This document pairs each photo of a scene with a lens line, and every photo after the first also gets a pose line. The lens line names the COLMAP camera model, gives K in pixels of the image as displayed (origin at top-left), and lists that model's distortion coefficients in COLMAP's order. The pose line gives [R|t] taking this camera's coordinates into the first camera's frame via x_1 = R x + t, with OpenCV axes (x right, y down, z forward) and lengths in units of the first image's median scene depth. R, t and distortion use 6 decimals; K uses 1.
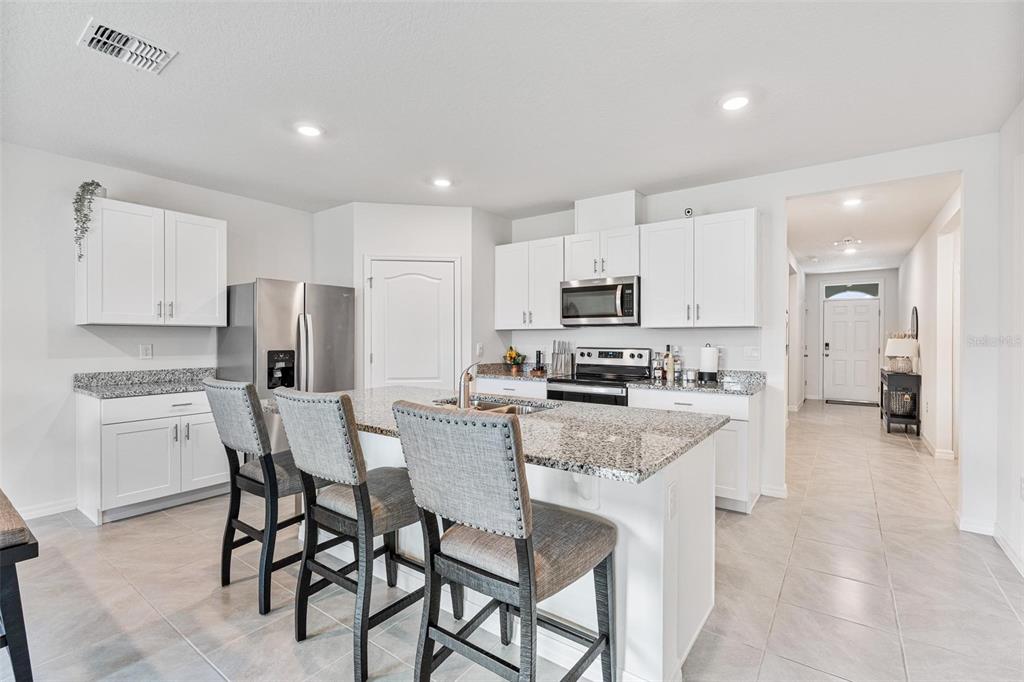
lens RADIAL K [[463.1, 0, 512.0], [0, 463.1, 341.0], [0, 0, 1]] dist [-0.004700, -0.000677]
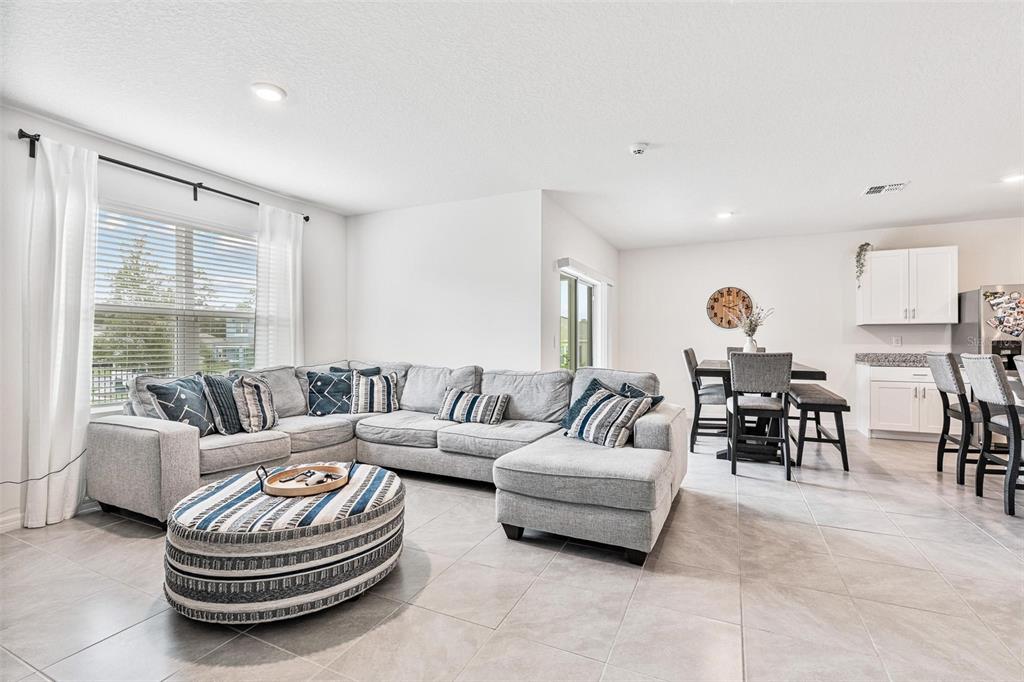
lens RADIAL K [[463.9, 0, 512.0], [0, 463.9, 341.0], [0, 0, 1]] dist [-0.001284, -0.000325]
pose [[0.192807, -0.001370, -0.981236, 0.453249], [-0.005233, 0.999983, -0.002424, 0.030004], [0.981223, 0.005602, 0.192797, -0.532819]]
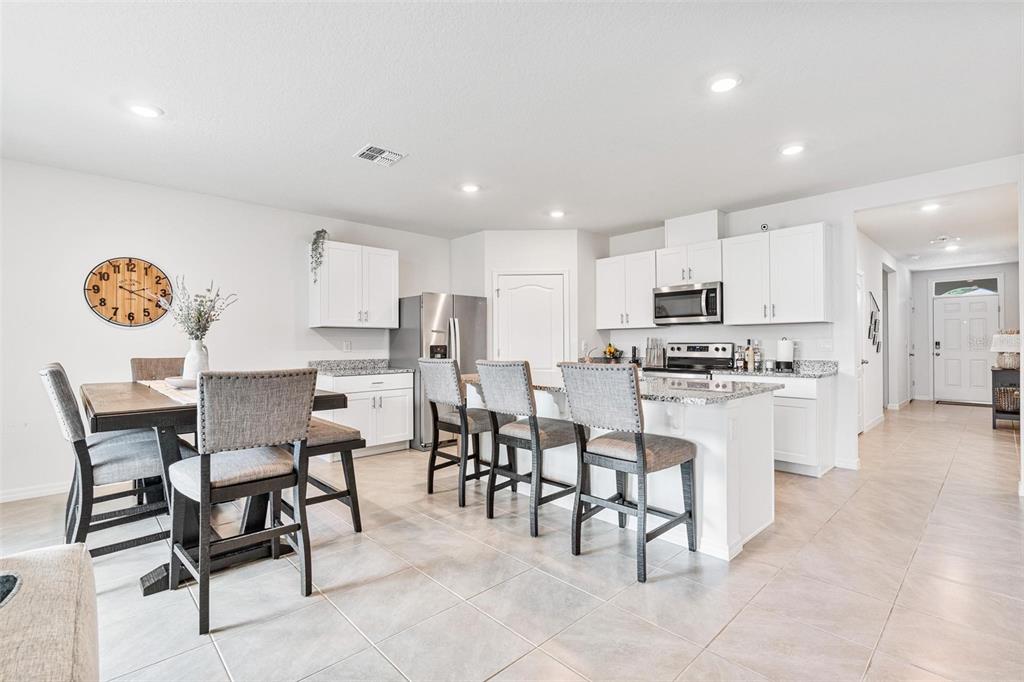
lens RADIAL K [[465.8, 0, 510.9], [0, 465.8, 341.8], [0, 0, 1]] dist [-0.003969, -0.000299]
pose [[0.983062, -0.007905, -0.183104, -0.041493], [0.005749, 0.999908, -0.012301, 0.026195], [0.183184, 0.011040, 0.983017, -0.277999]]
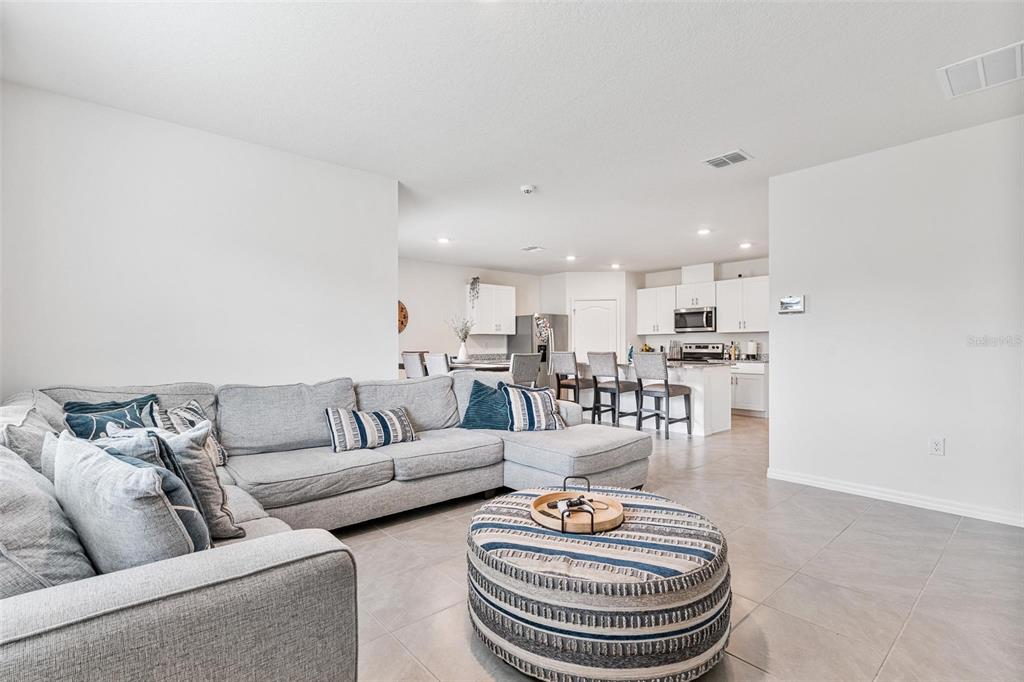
lens RADIAL K [[476.1, 0, 509.7], [0, 476.1, 345.4], [0, 0, 1]] dist [-0.002742, -0.000253]
pose [[0.974253, -0.006763, -0.225355, -0.128370], [0.005653, 0.999969, -0.005572, 0.032016], [0.225386, 0.004154, 0.974261, -1.194434]]
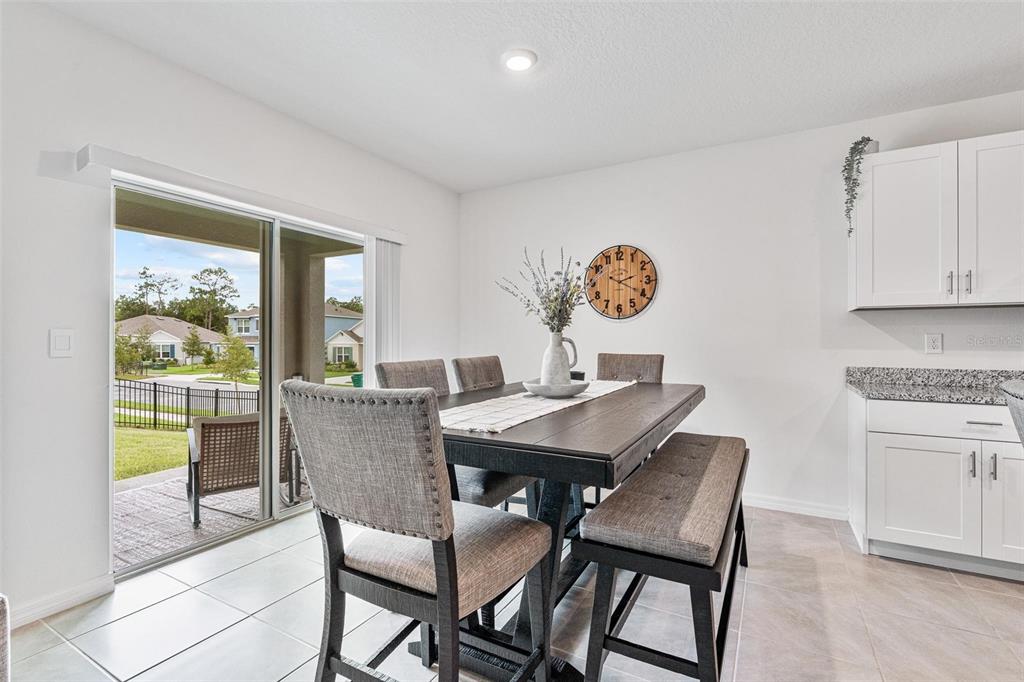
lens RADIAL K [[468.7, 0, 512.2], [0, 468.7, 338.5], [0, 0, 1]] dist [-0.002498, 0.000070]
pose [[0.122644, -0.005630, -0.992435, -0.117545], [-0.008422, 0.999942, -0.006713, 0.023649], [0.992415, 0.009181, 0.122590, 0.215150]]
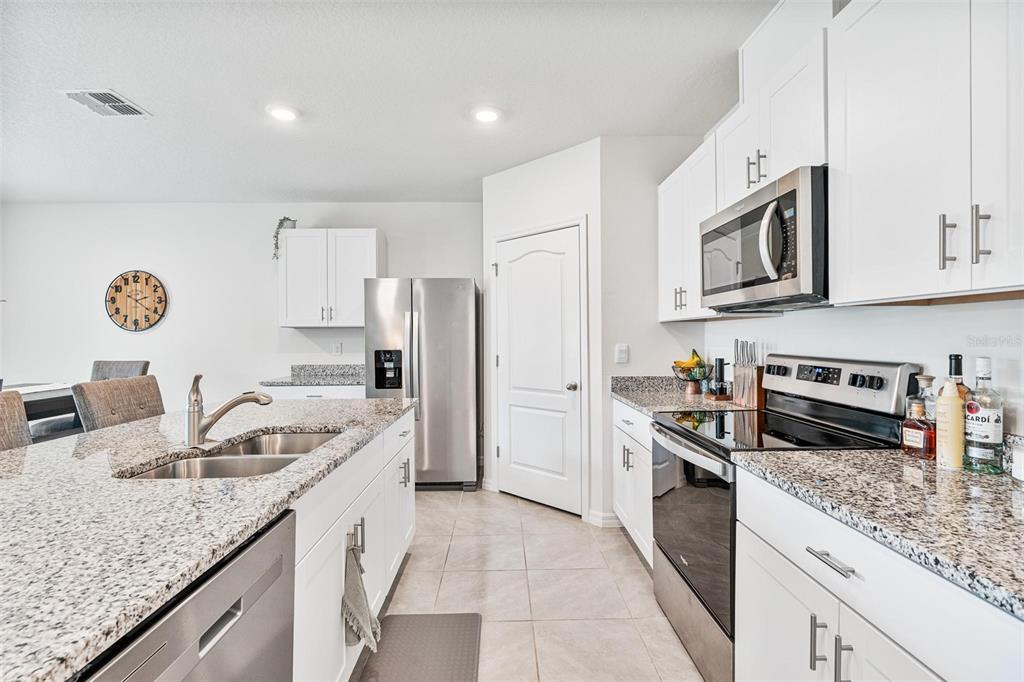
lens RADIAL K [[465.5, 0, 508.9], [0, 465.5, 337.0], [0, 0, 1]] dist [-0.000852, 0.000066]
pose [[0.603953, -0.004024, -0.797010, 0.415769], [0.002755, 0.999992, -0.002962, -0.003453], [0.797015, -0.000407, 0.603959, 0.575667]]
